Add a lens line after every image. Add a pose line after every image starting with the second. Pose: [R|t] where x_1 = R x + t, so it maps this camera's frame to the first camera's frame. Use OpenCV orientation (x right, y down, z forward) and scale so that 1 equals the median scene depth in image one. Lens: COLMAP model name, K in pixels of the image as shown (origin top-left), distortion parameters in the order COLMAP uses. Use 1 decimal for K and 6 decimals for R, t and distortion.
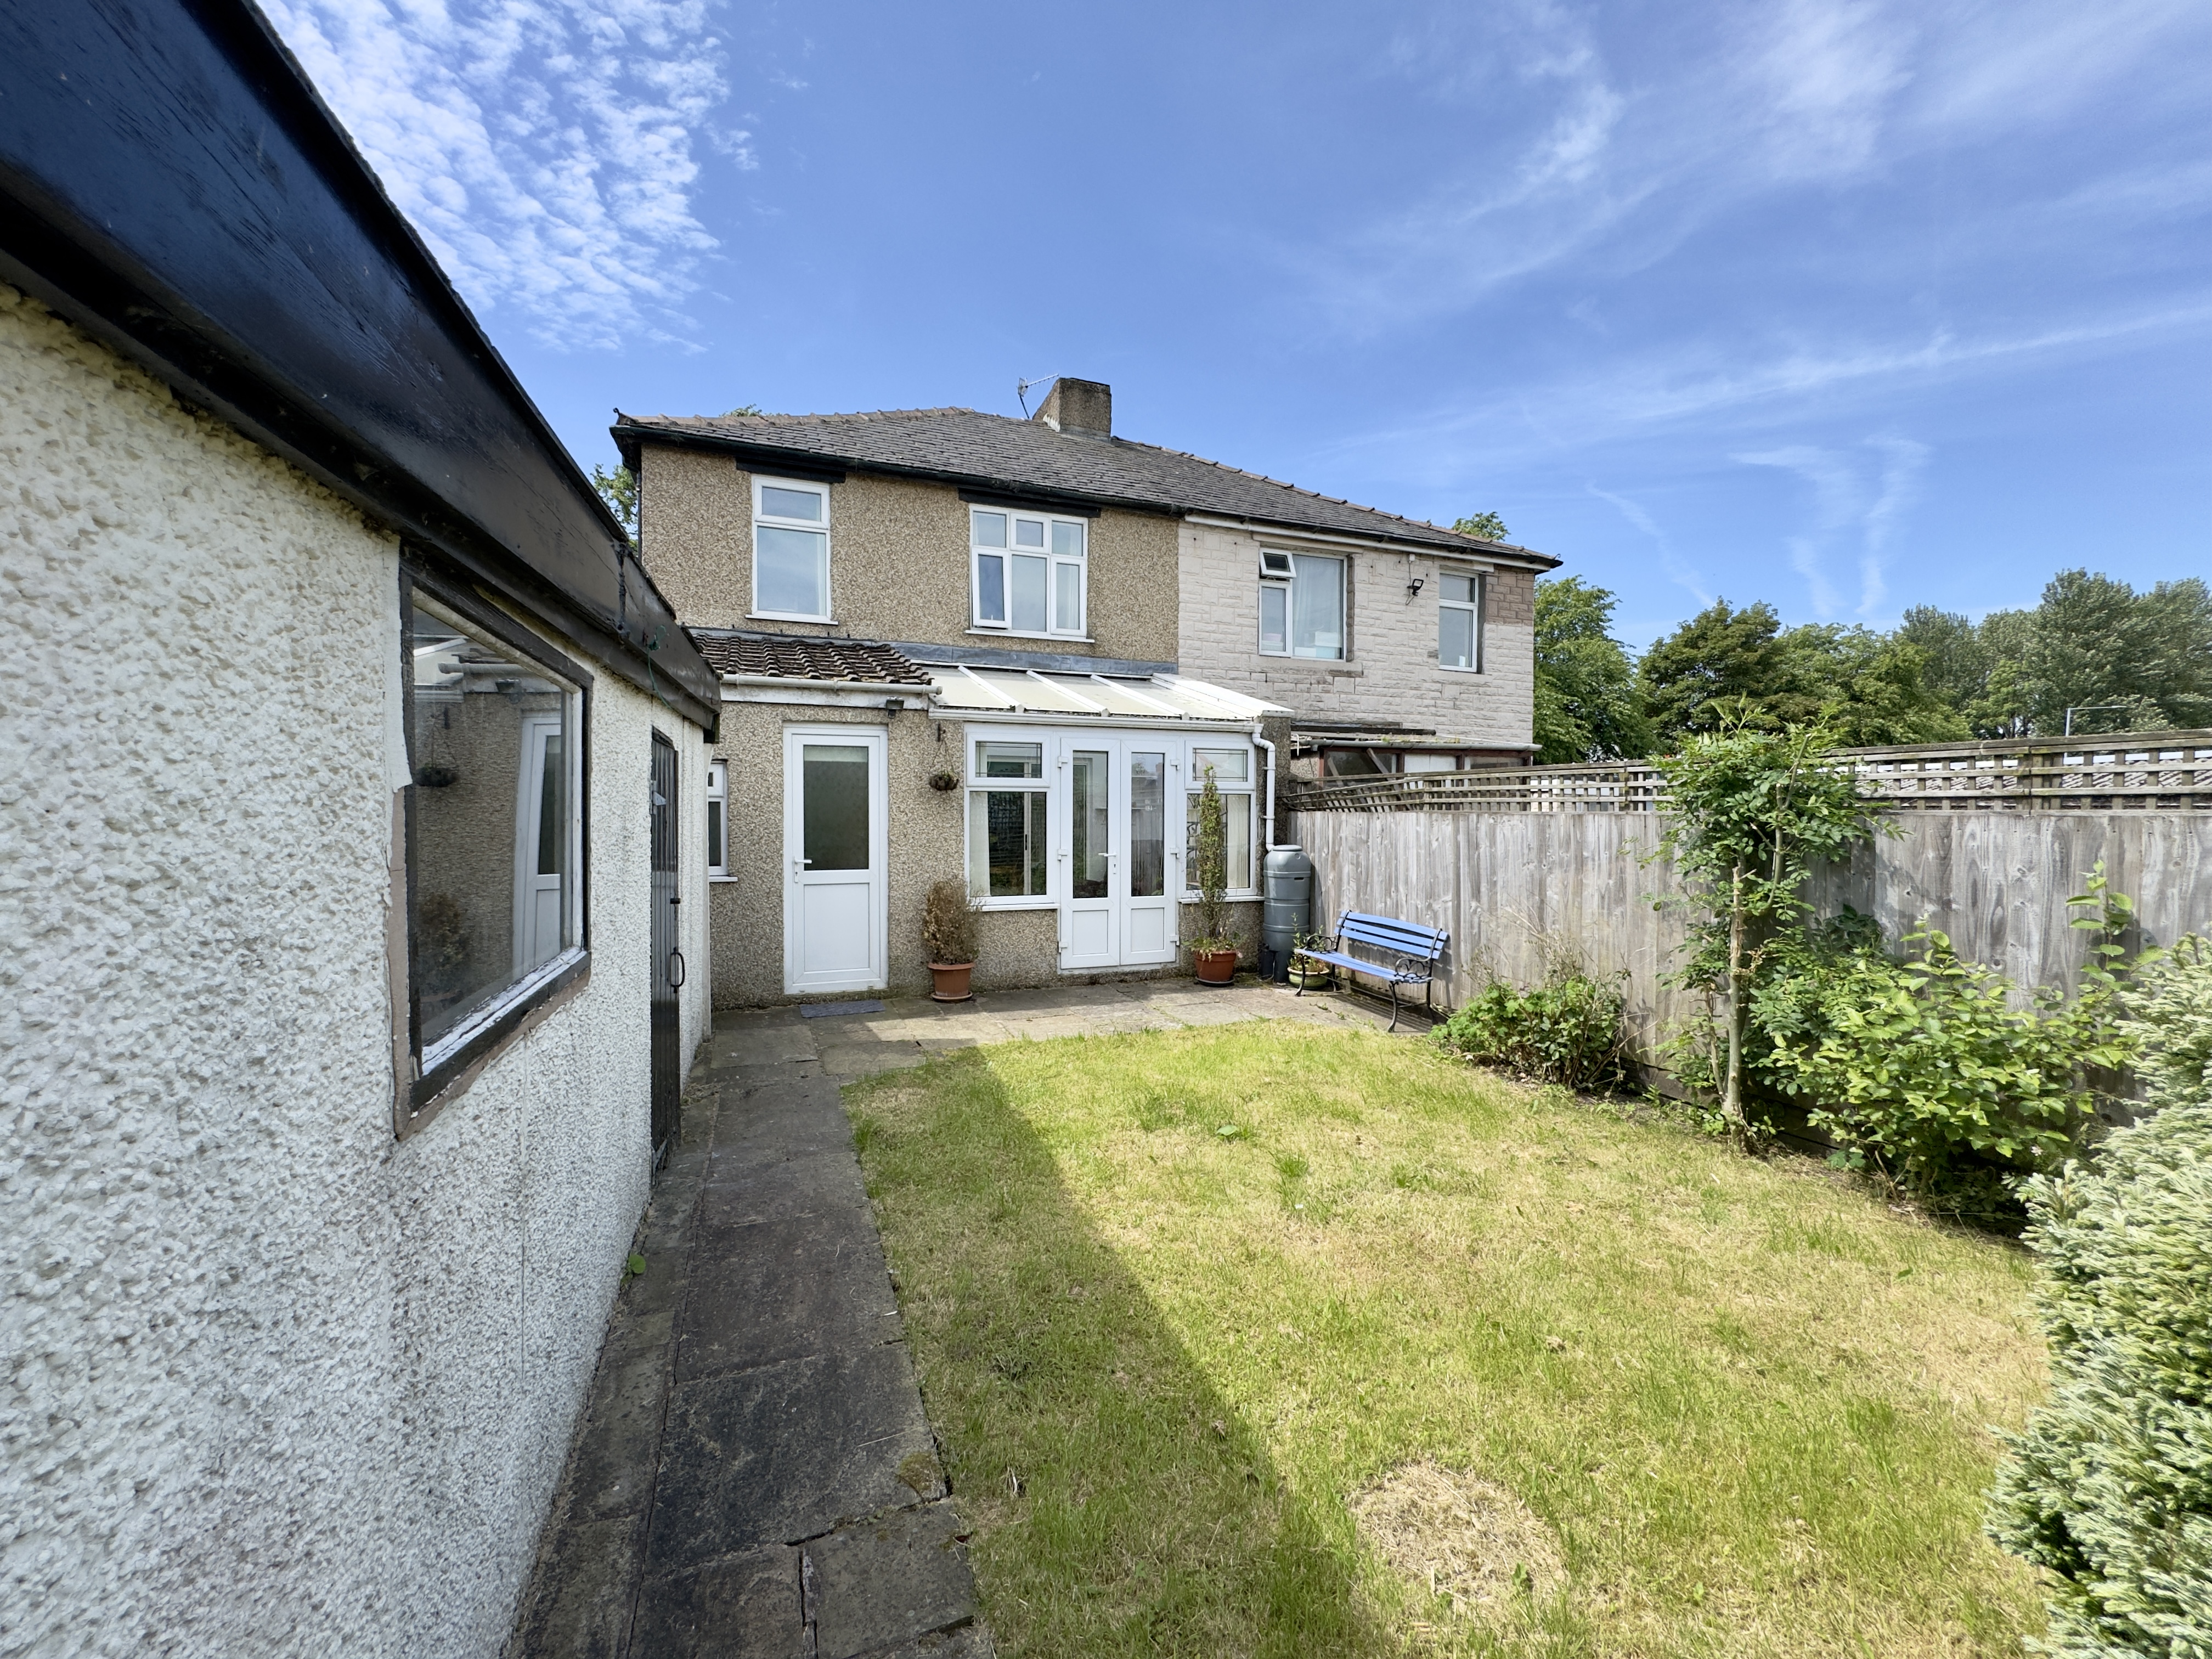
lens RADIAL K [[881.0, 0, 1104.4], [0, 881.0, 828.3], [0, 0, 1]] dist [-0.004499, -0.000316]
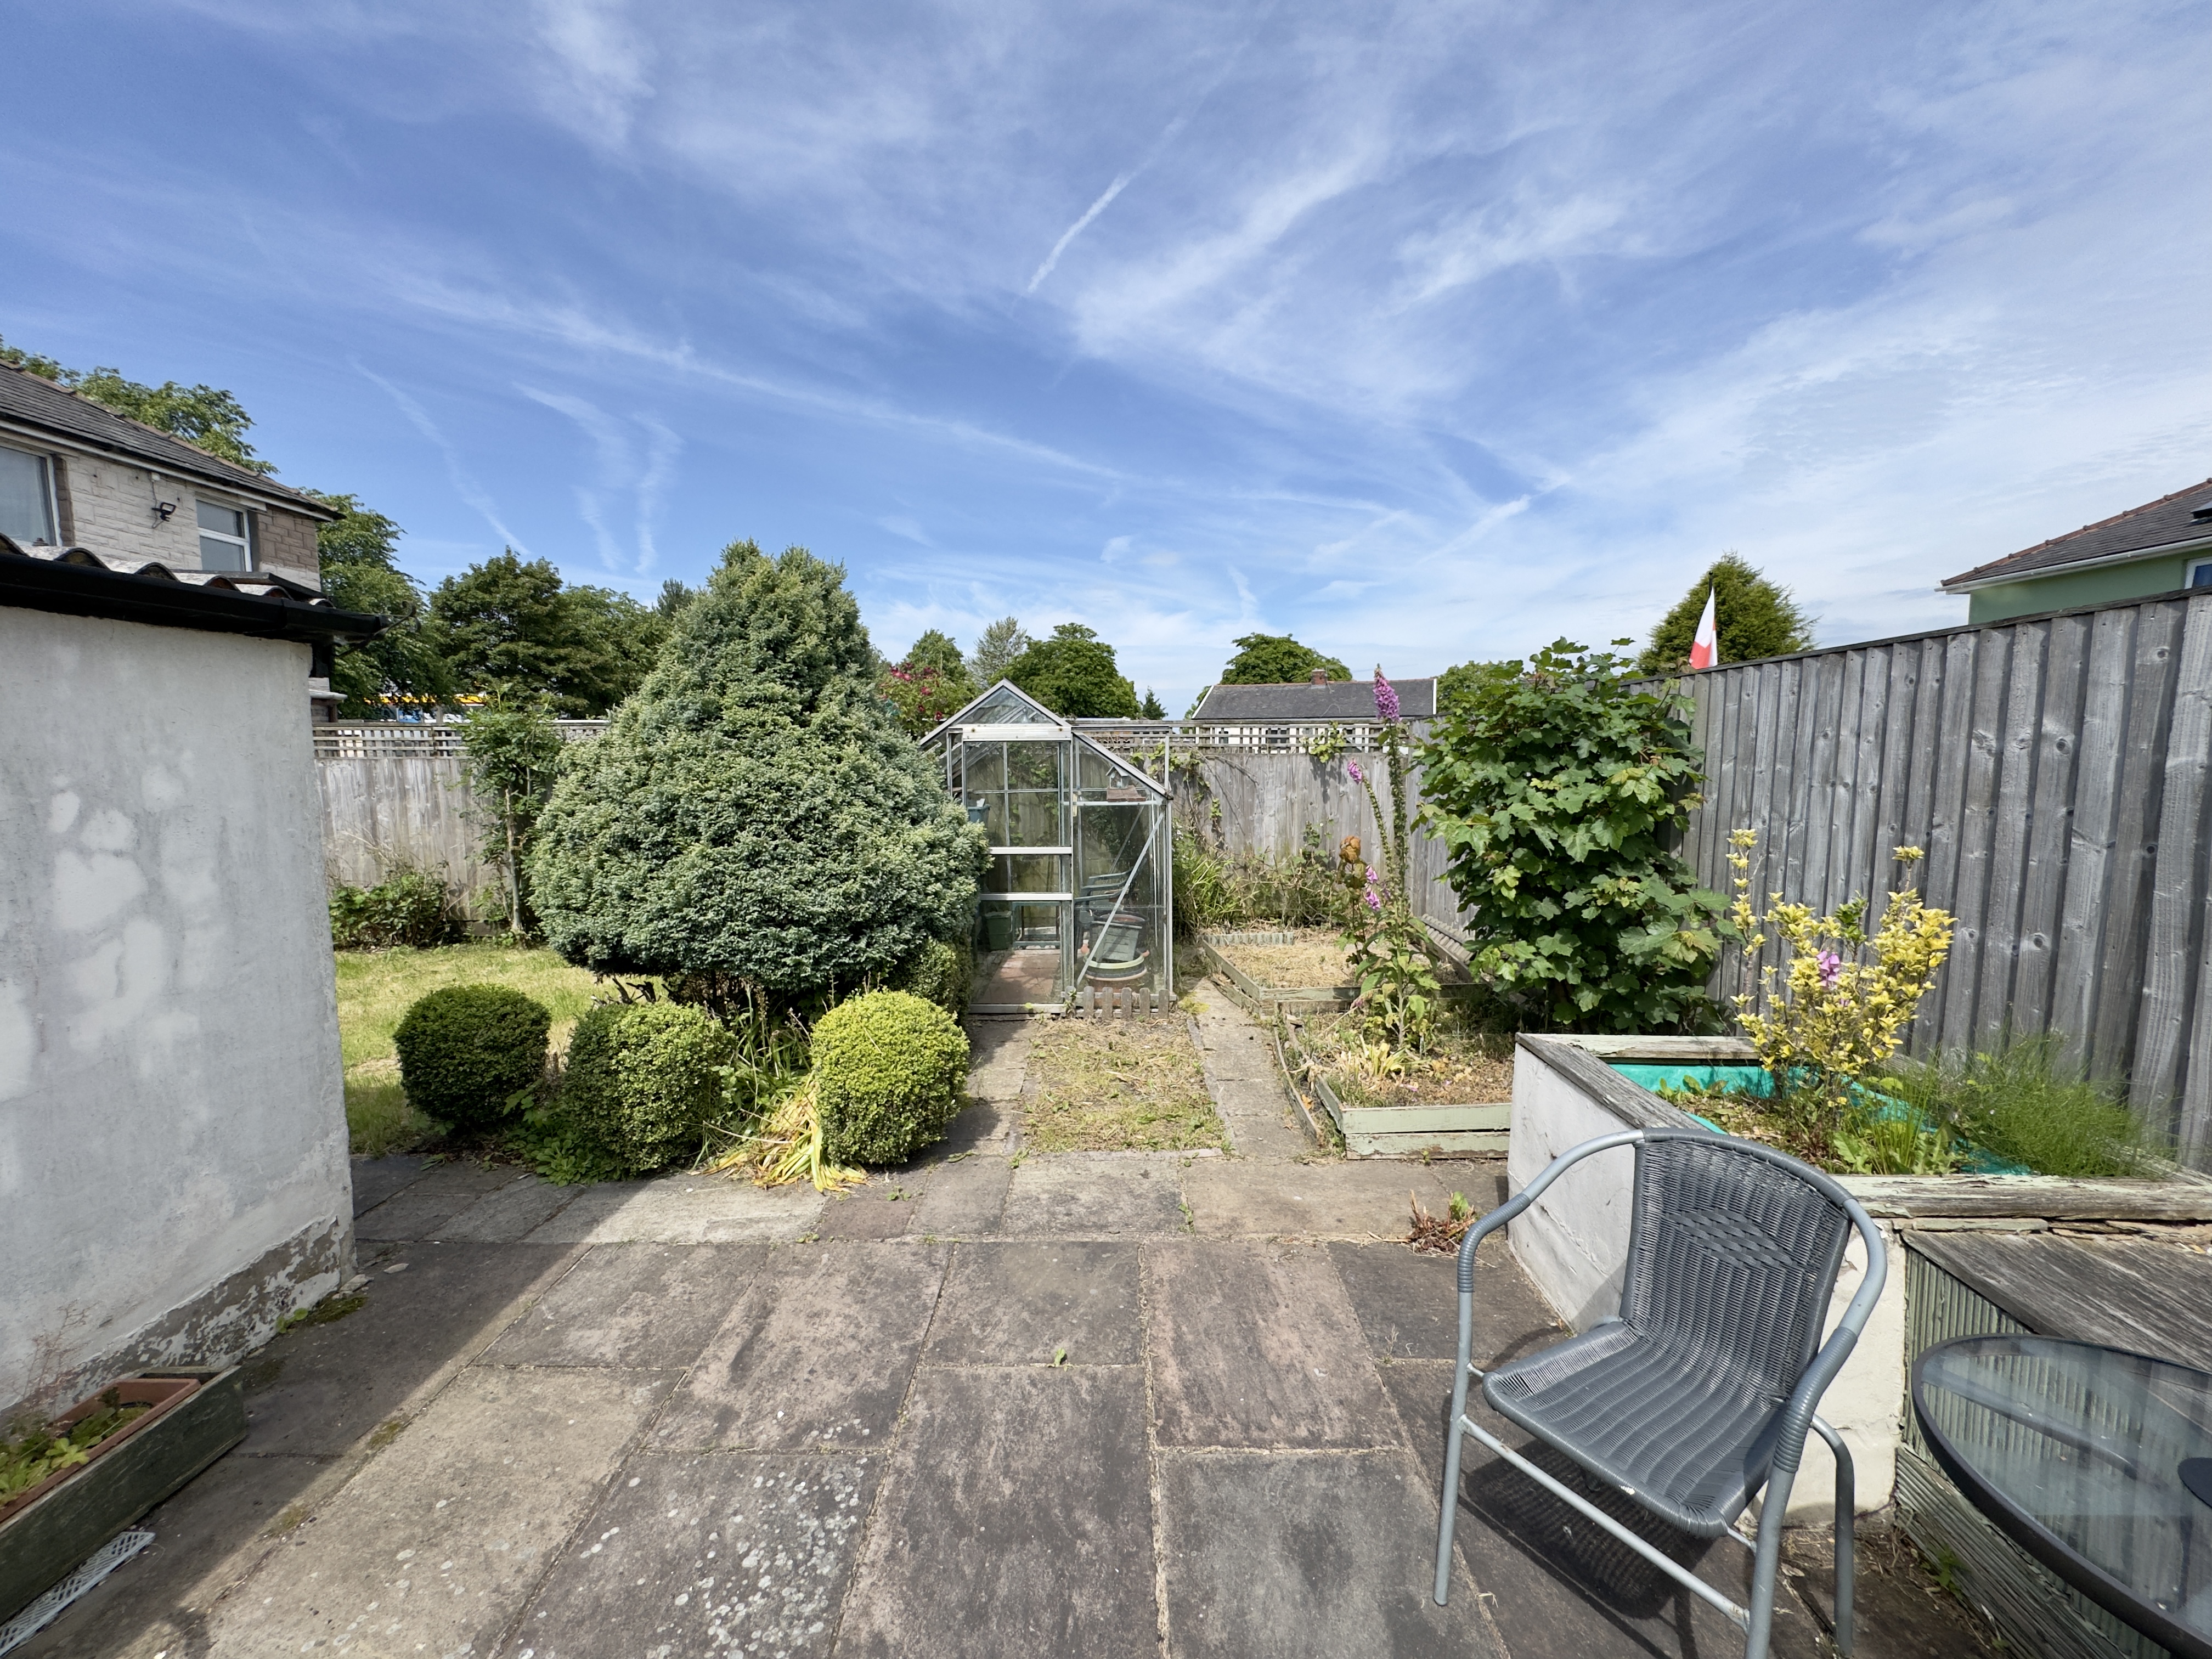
lens RADIAL K [[879.8, 0, 1104.6], [0, 879.8, 830.6], [0, 0, 1]] dist [-0.003755, -0.000062]
pose [[0.372358, -0.092577, 0.923460, -0.335080], [0.023415, 0.995633, 0.090371, -0.002035], [-0.927794, -0.012027, 0.372900, -0.551969]]
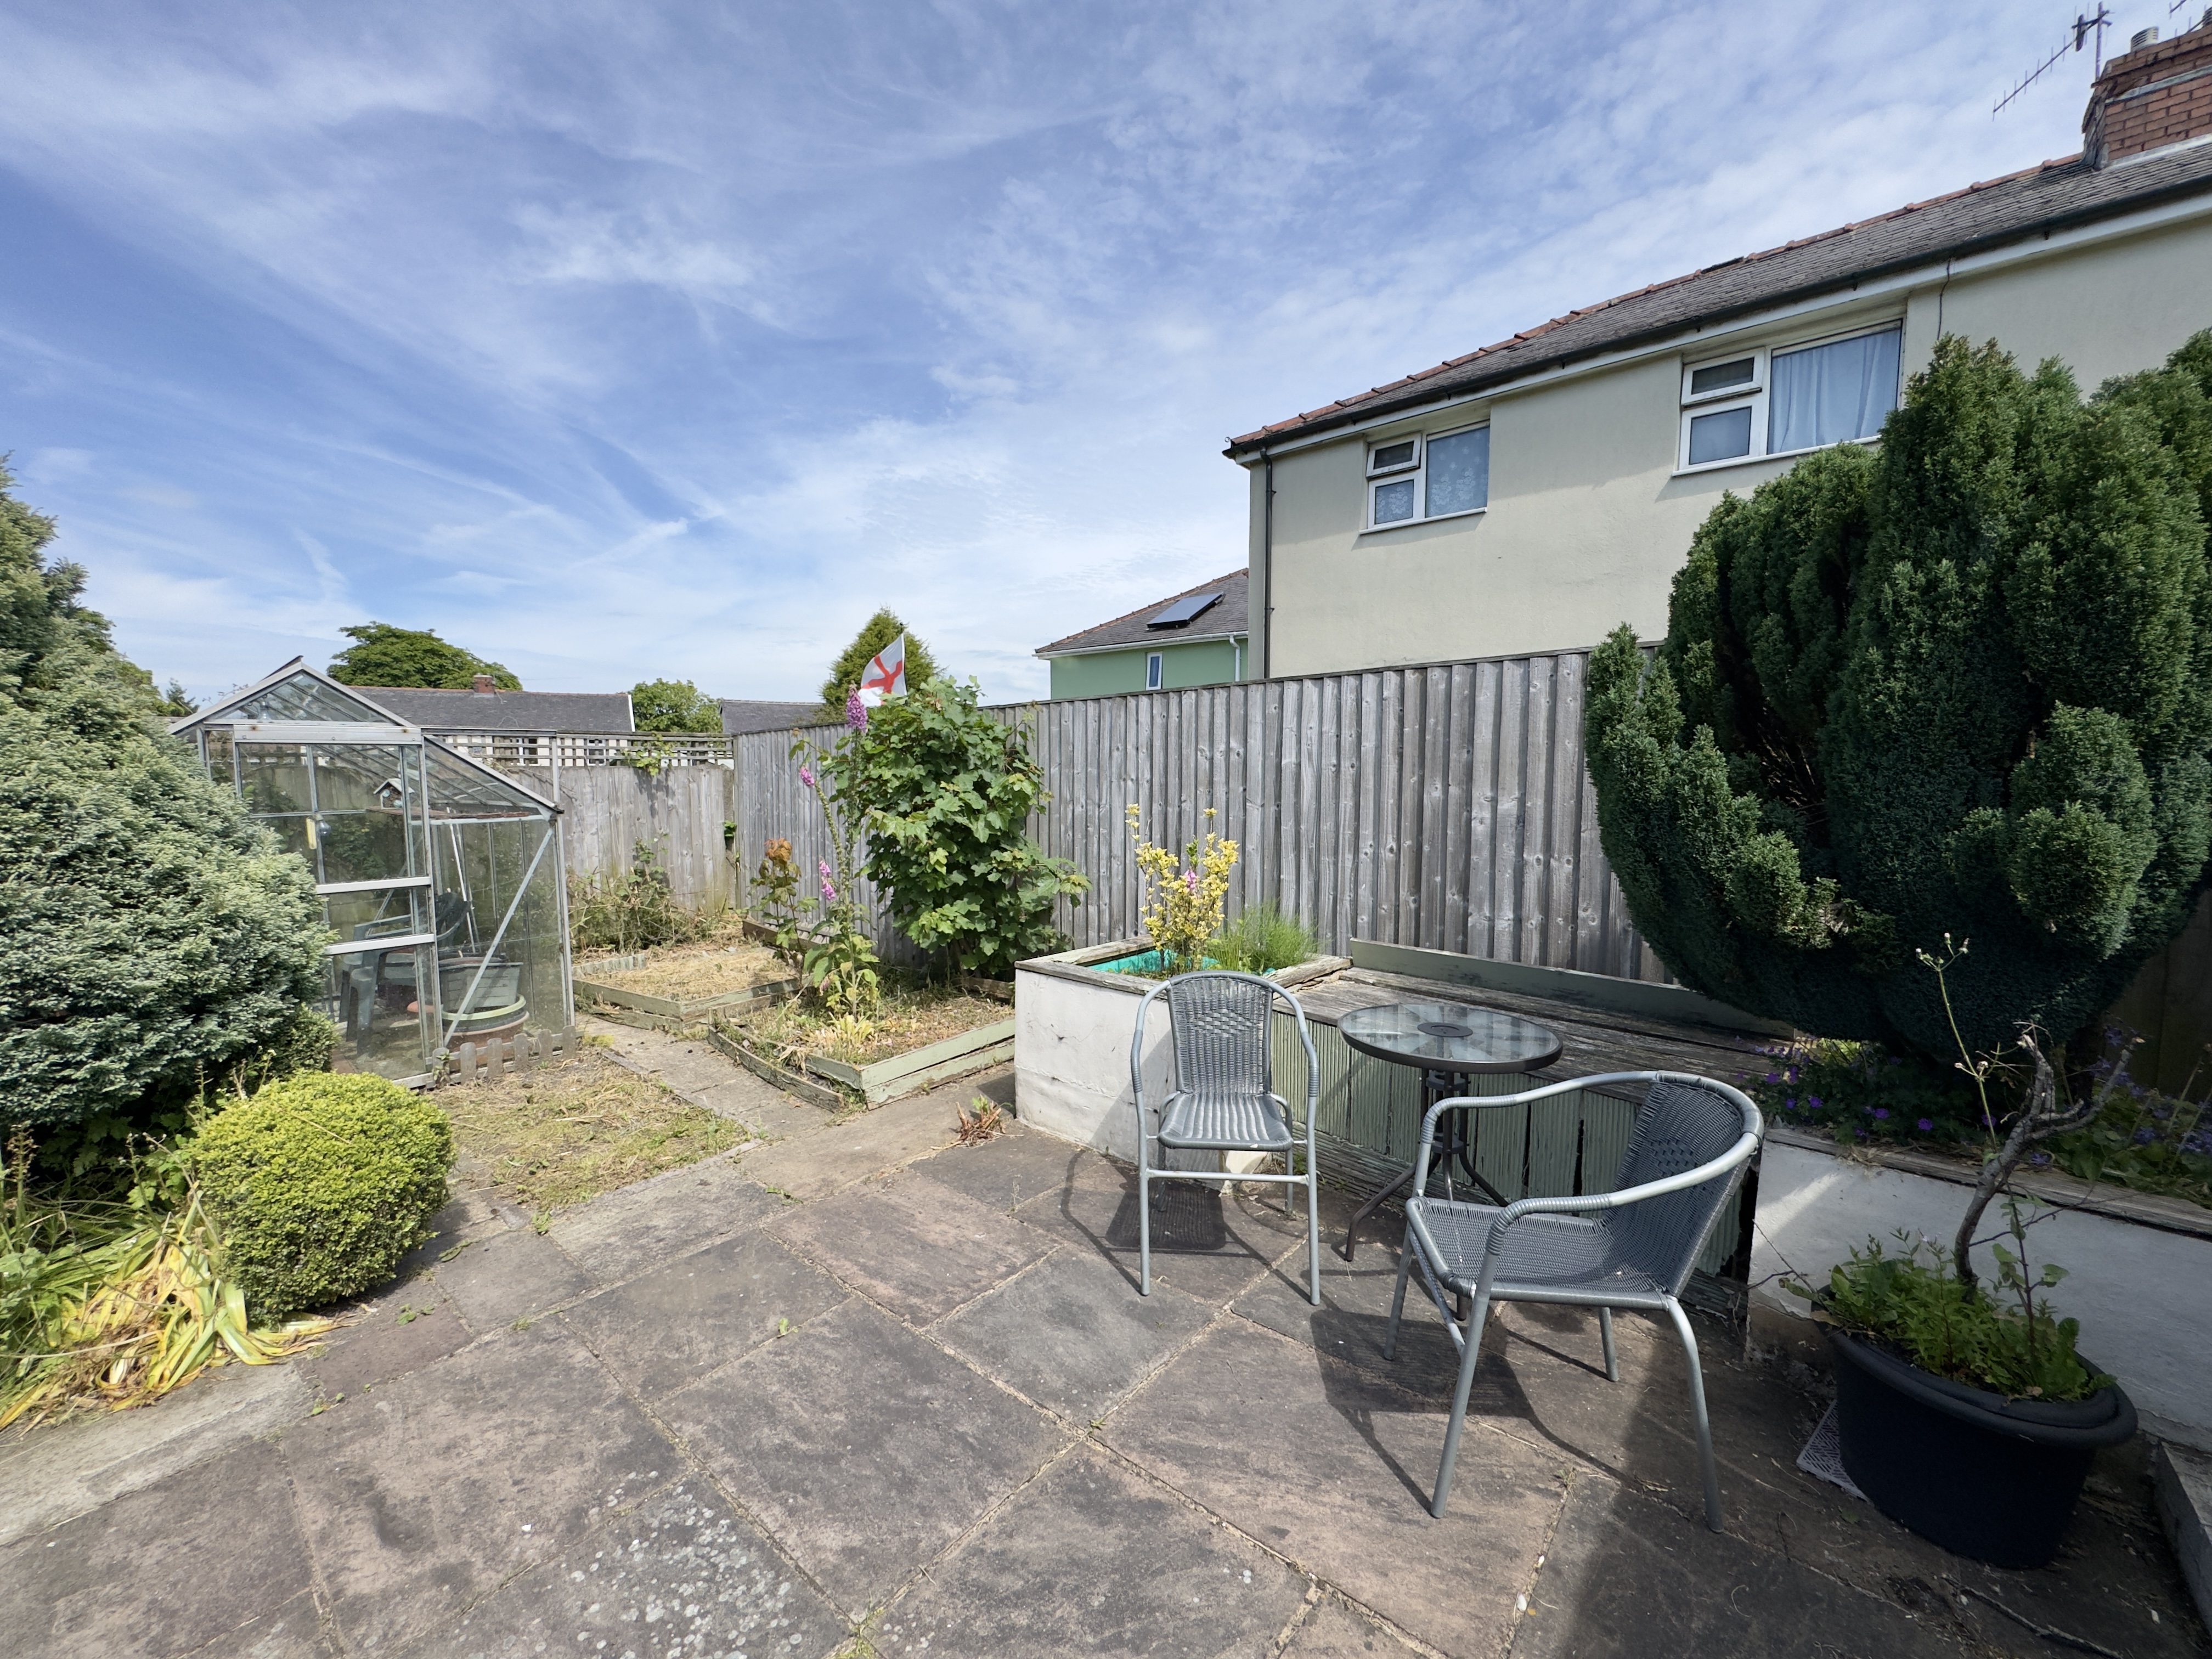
lens RADIAL K [[881.0, 0, 1104.4], [0, 881.0, 828.3], [0, 0, 1]] dist [-0.004499, -0.000316]
pose [[-0.469426, -0.065553, 0.880535, -0.418078], [0.016654, 0.996406, 0.083057, 0.004573], [-0.882815, 0.053653, -0.466647, -0.341964]]
